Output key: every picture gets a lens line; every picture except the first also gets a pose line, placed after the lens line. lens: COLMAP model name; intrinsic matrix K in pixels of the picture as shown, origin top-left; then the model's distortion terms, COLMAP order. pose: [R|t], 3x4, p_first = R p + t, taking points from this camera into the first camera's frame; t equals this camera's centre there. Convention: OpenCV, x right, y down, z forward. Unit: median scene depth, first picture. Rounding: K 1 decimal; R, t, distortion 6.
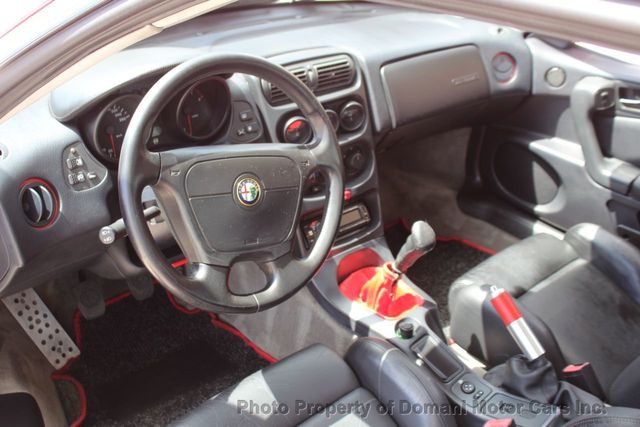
lens RADIAL K [[712.5, 0, 320.0], [0, 712.5, 213.5], [0, 0, 1]] dist [-0.073502, 0.048081]
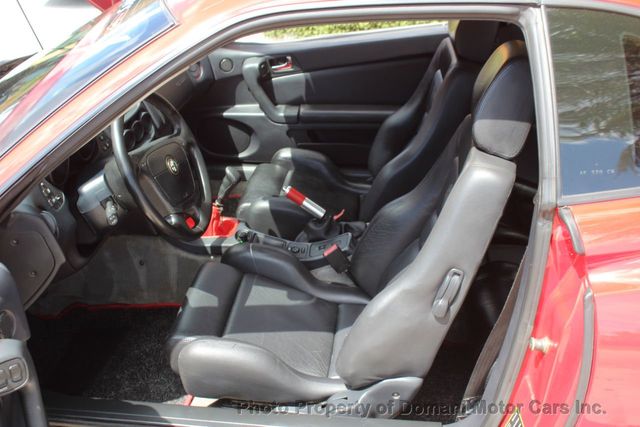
lens RADIAL K [[703.1, 0, 332.0], [0, 703.1, 213.5], [0, 0, 1]] dist [-0.091444, -0.003791]
pose [[0.737572, -0.360718, 0.570850, -0.521951], [0.367357, 0.923669, 0.109017, 0.018690], [-0.566601, 0.129298, 0.813785, -0.321337]]
